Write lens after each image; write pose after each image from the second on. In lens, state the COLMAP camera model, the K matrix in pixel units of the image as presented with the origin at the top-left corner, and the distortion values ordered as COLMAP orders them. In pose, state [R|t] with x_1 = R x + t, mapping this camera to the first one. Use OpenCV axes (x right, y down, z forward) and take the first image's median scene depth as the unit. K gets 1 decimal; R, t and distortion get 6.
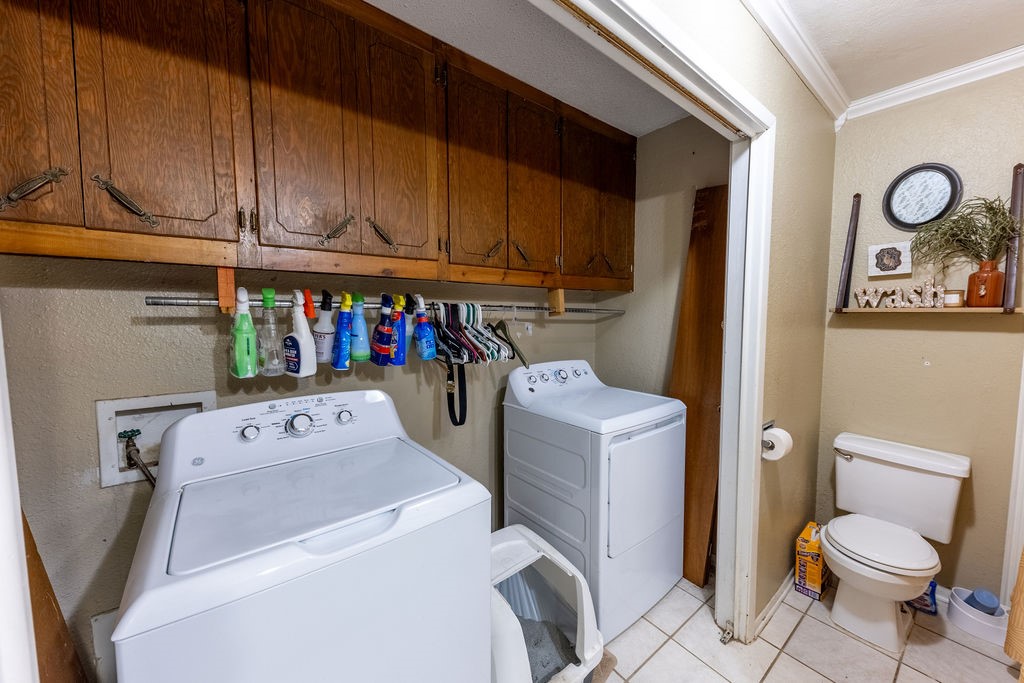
lens RADIAL K [[368.6, 0, 510.5], [0, 368.6, 340.1], [0, 0, 1]] dist [0.013443, -0.005923]
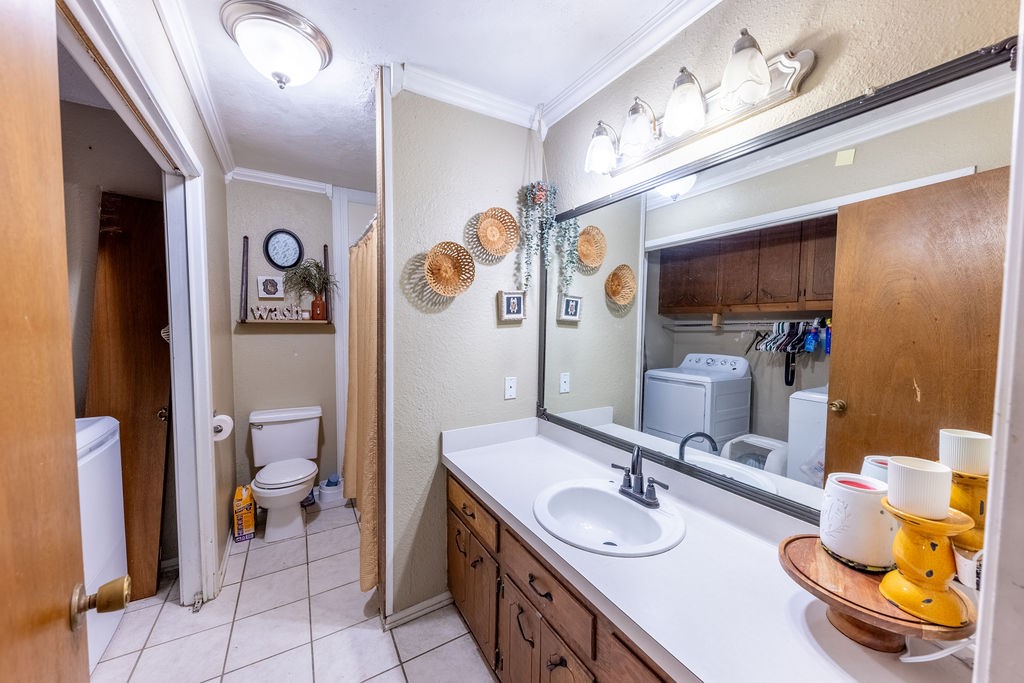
lens RADIAL K [[368.6, 0, 510.5], [0, 368.6, 340.1], [0, 0, 1]] dist [0.013443, -0.005923]
pose [[0.128644, -0.041779, 0.990810, -0.341701], [0.067787, 0.997146, 0.033245, 0.010111], [-0.989371, 0.062887, 0.131109, -0.132804]]
